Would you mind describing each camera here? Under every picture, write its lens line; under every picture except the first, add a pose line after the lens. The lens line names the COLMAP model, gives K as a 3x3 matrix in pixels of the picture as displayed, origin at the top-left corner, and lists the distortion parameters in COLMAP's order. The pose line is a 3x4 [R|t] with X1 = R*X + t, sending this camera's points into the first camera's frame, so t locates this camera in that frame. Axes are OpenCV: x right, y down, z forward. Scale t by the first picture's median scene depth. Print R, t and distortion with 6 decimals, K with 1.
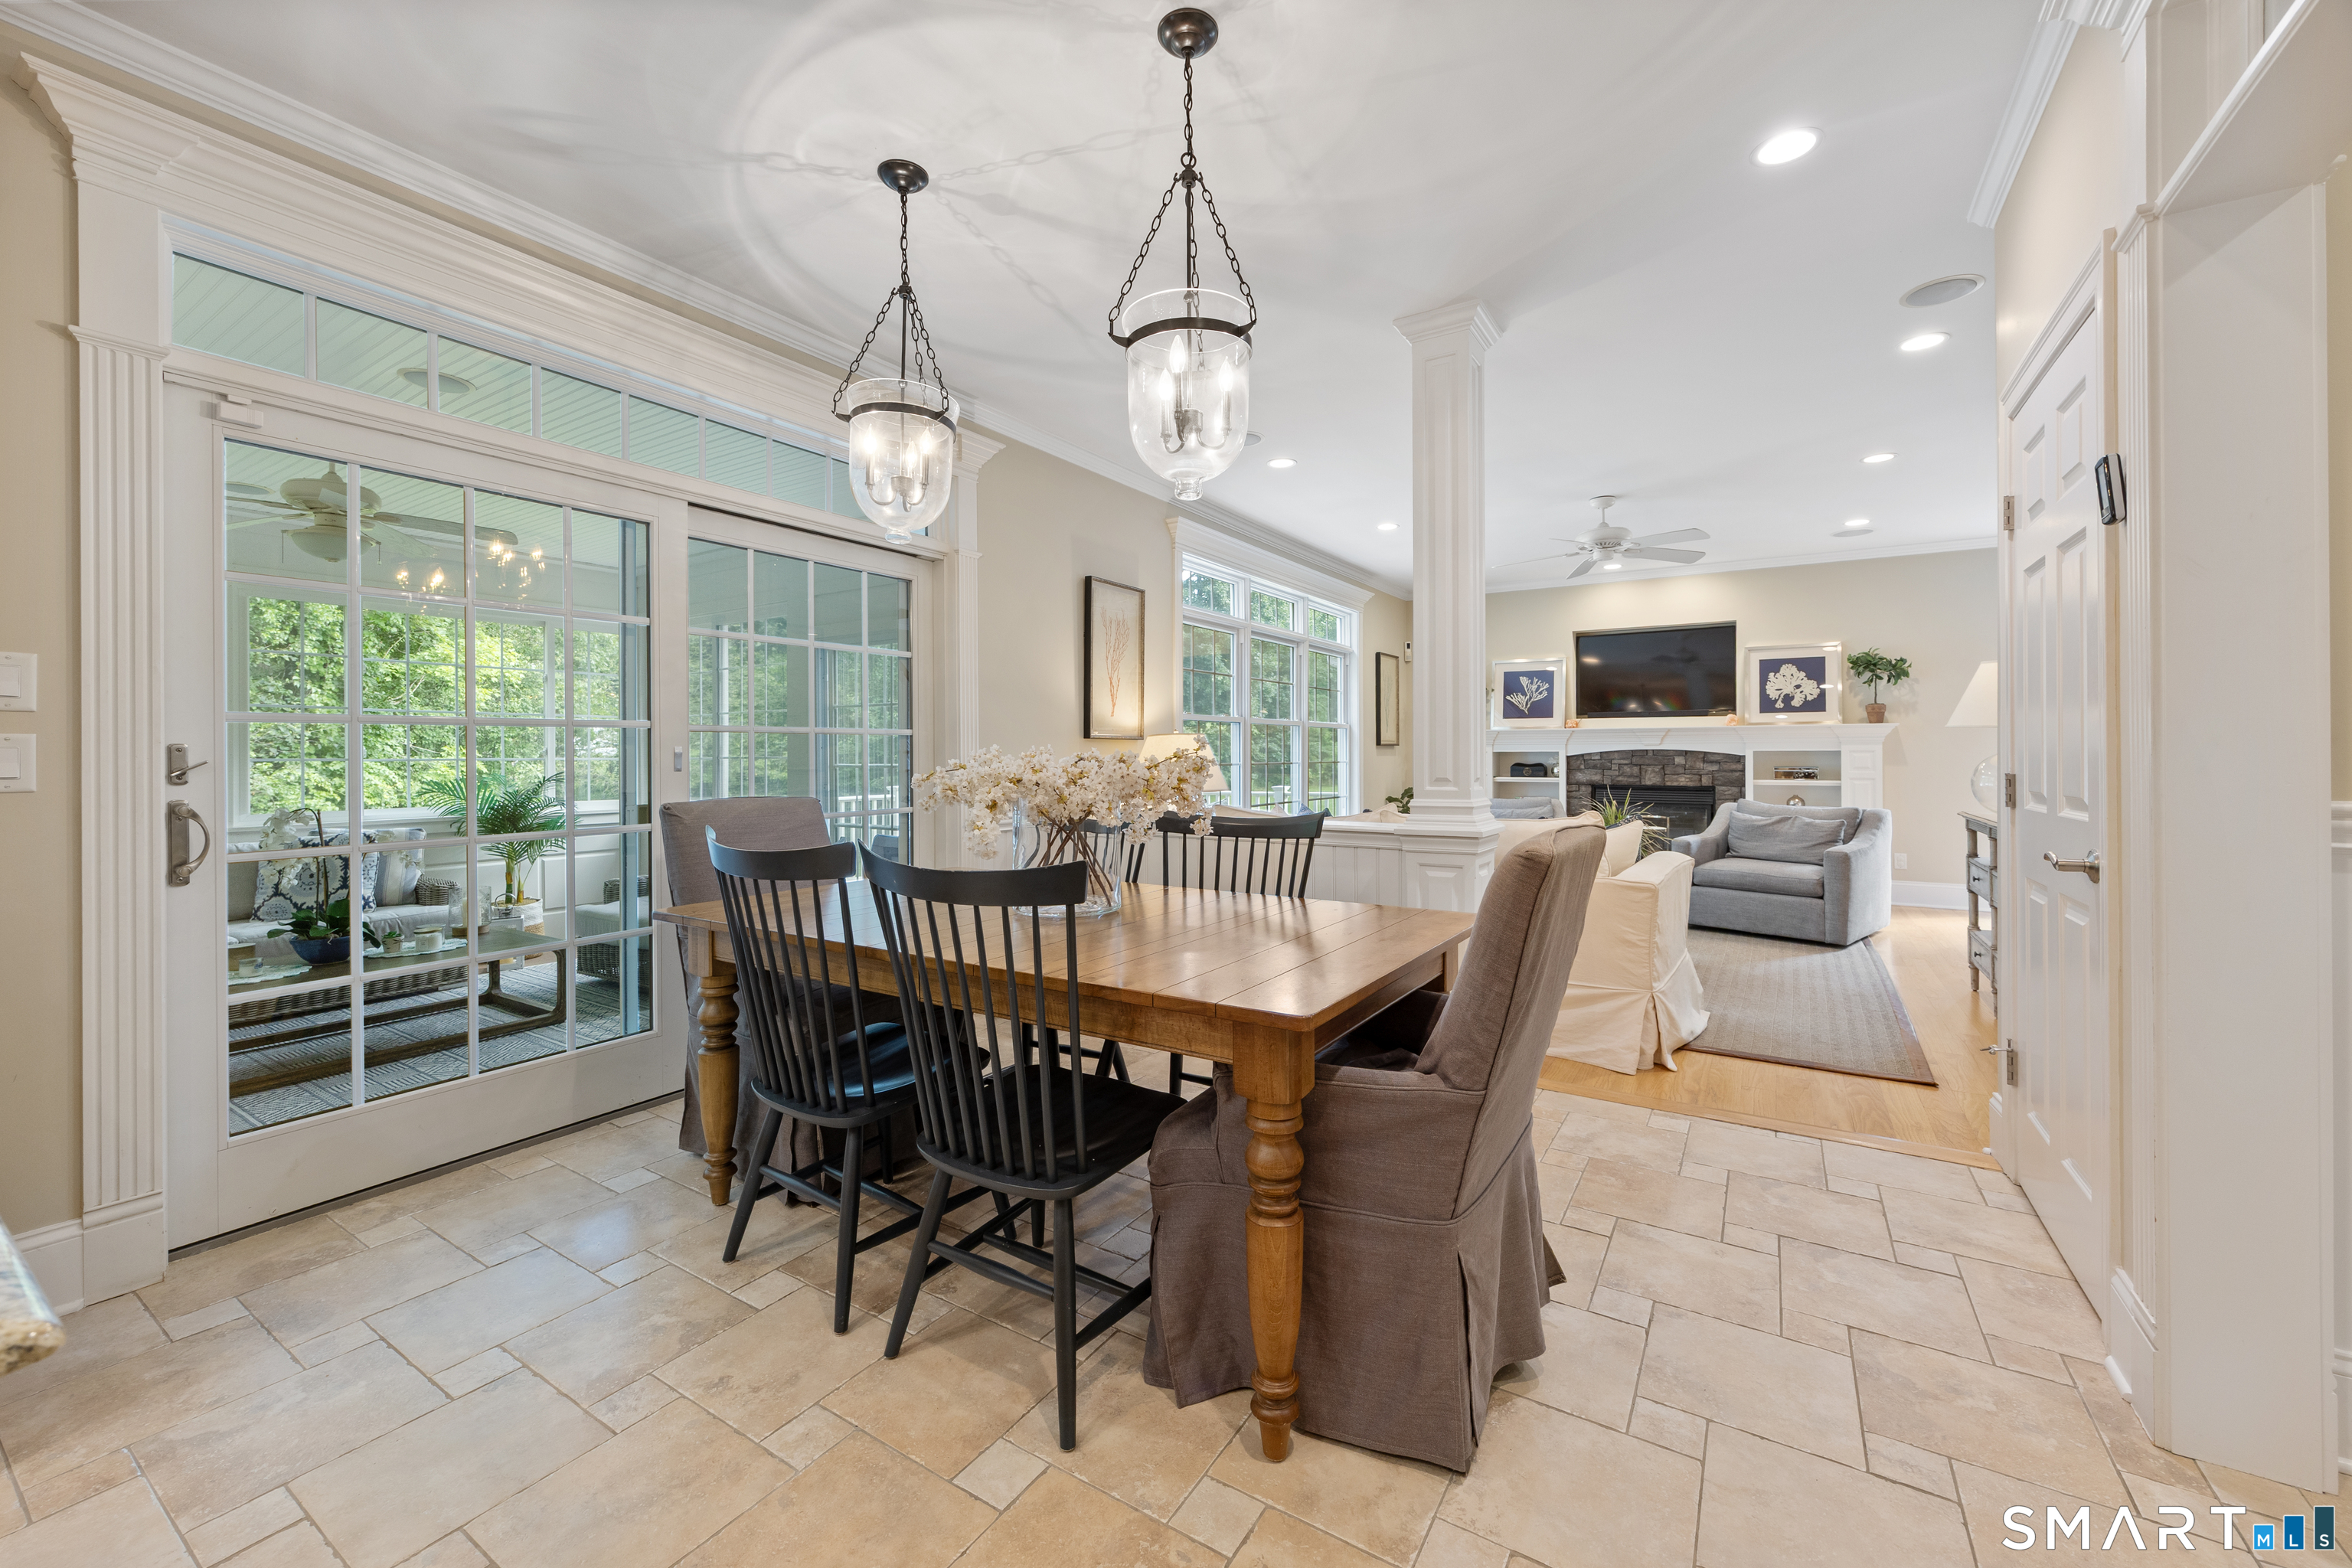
lens RADIAL K [[915.2, 0, 1176.8], [0, 915.2, 748.0], [0, 0, 1]] dist [-0.003185, -0.000322]
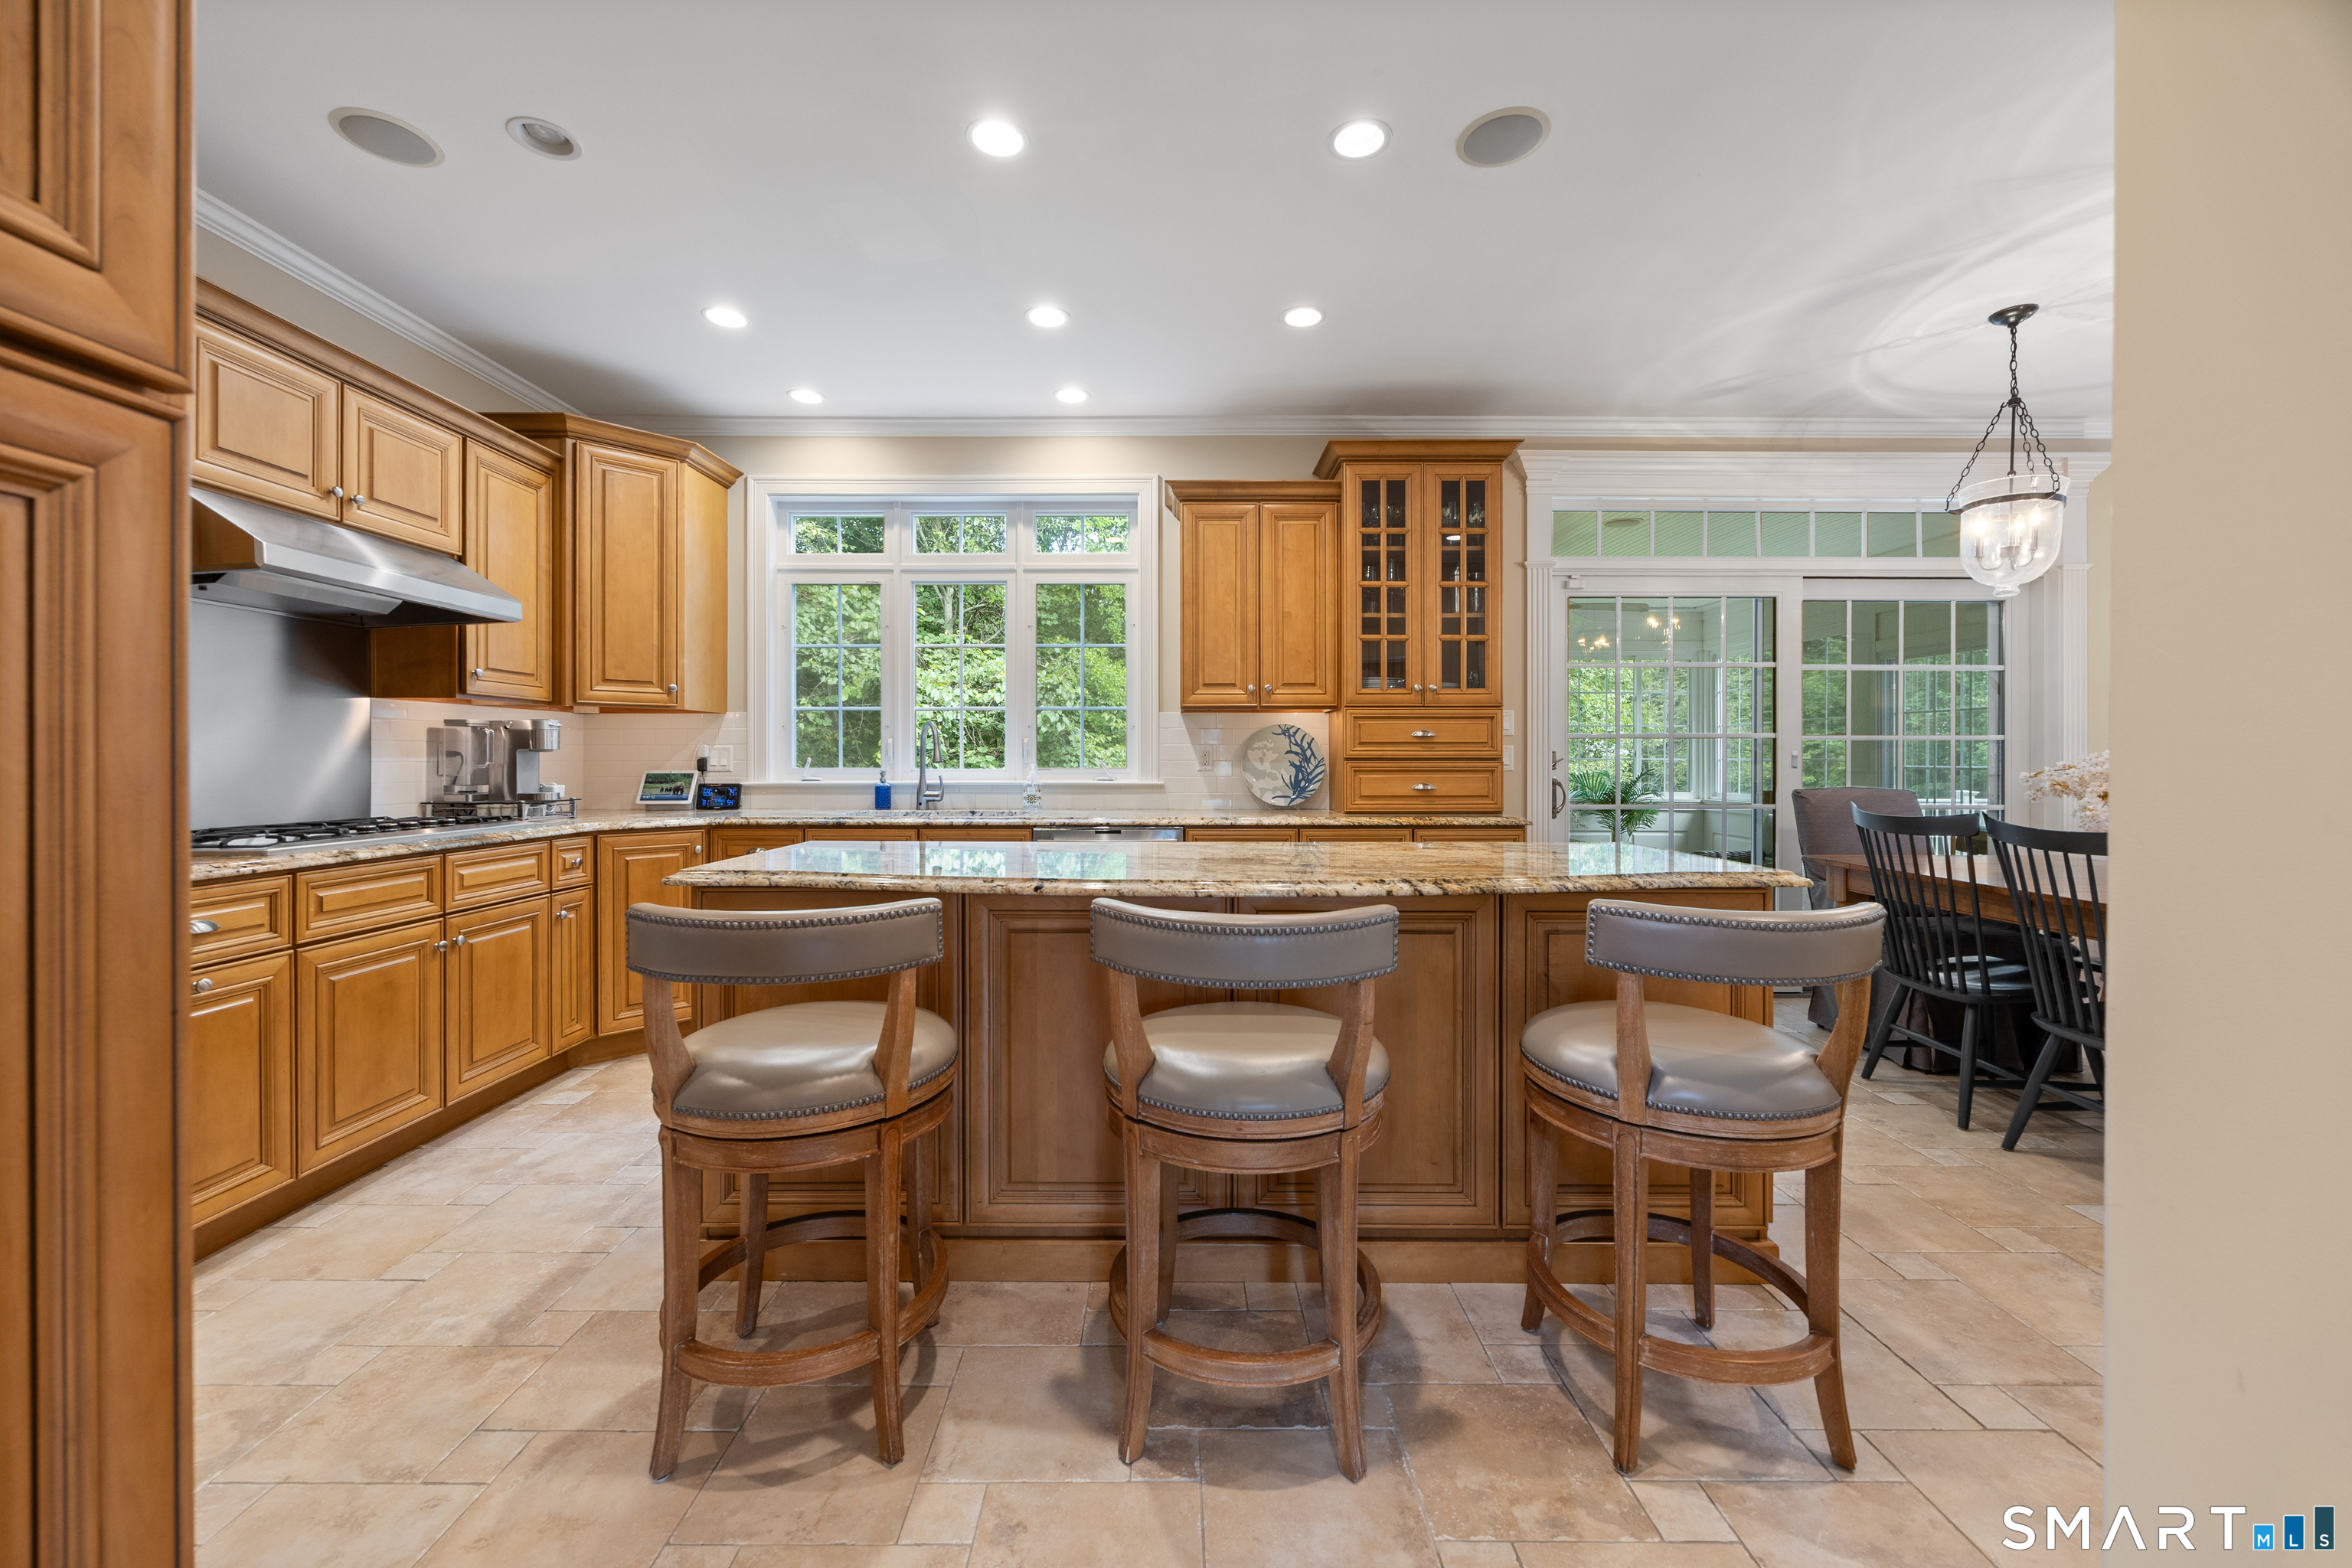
lens RADIAL K [[915.2, 0, 1164.7], [0, 915.2, 759.0], [0, 0, 1]] dist [-0.003185, -0.000322]
pose [[0.539757, 0.008200, -0.841781, 0.149634], [-0.002732, 0.999964, 0.007989, 0.002486], [0.841817, -0.002013, 0.539760, -0.733268]]
